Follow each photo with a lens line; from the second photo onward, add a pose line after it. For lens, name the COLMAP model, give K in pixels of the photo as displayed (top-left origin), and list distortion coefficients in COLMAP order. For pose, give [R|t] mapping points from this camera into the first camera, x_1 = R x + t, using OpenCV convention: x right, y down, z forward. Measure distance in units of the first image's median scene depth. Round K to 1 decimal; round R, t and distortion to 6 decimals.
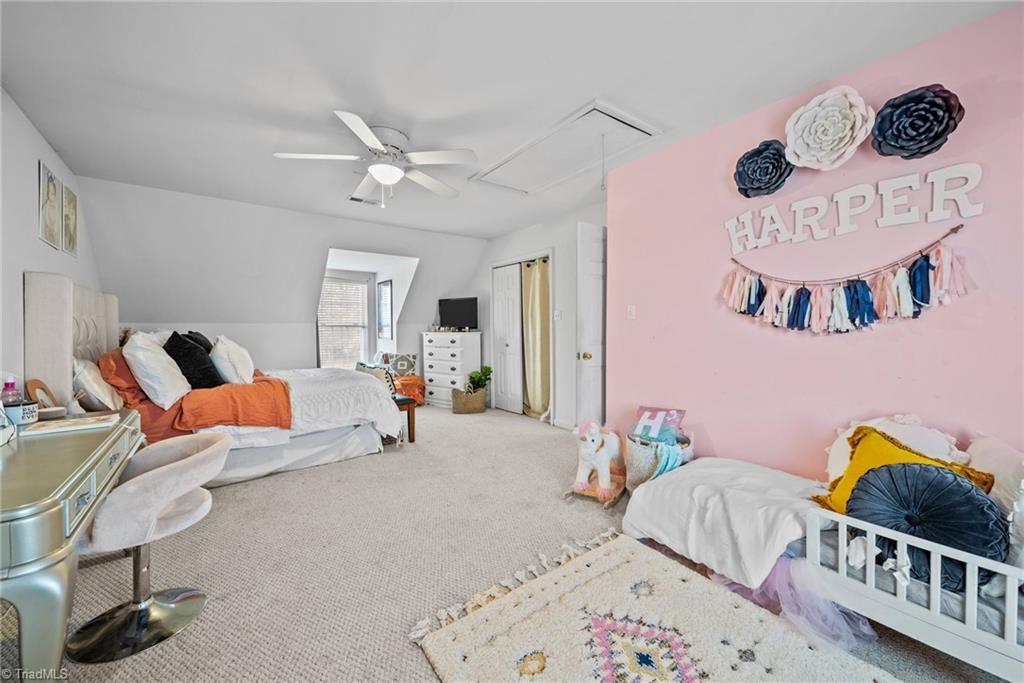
lens RADIAL K [[394.3, 0, 510.0], [0, 394.3, 331.0], [0, 0, 1]] dist [-0.000204, 0.000012]
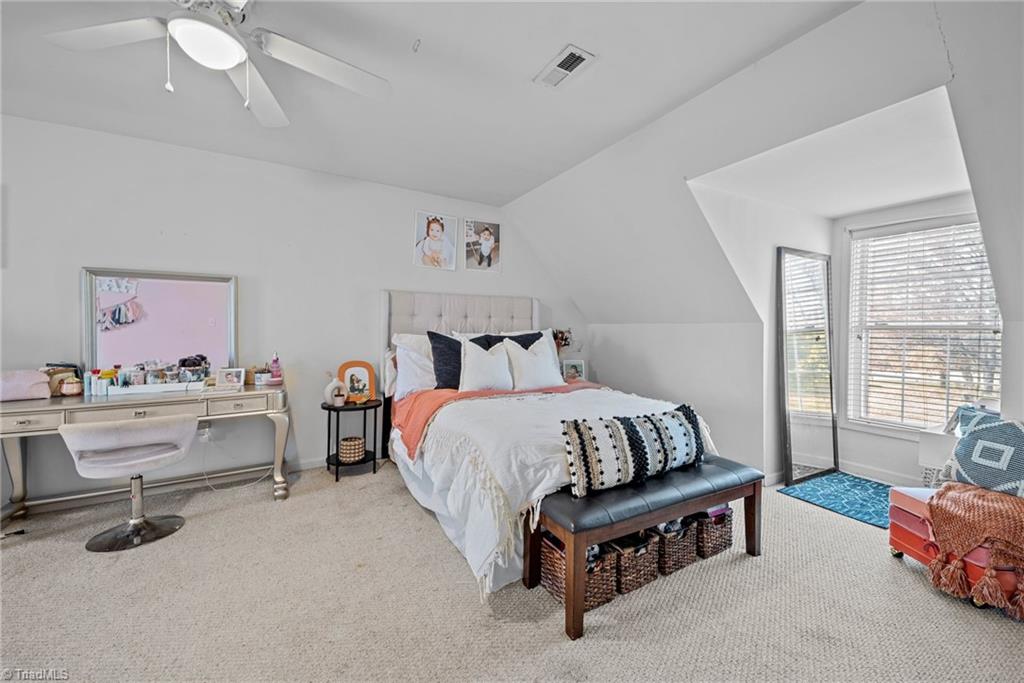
lens RADIAL K [[394.3, 0, 506.4], [0, 394.3, 336.1], [0, 0, 1]] dist [-0.000204, 0.000012]
pose [[-0.134387, 0.024818, -0.990618, 0.085182], [-0.012148, 0.999570, 0.026690, -0.009934], [0.990855, 0.015621, -0.134027, 0.665943]]
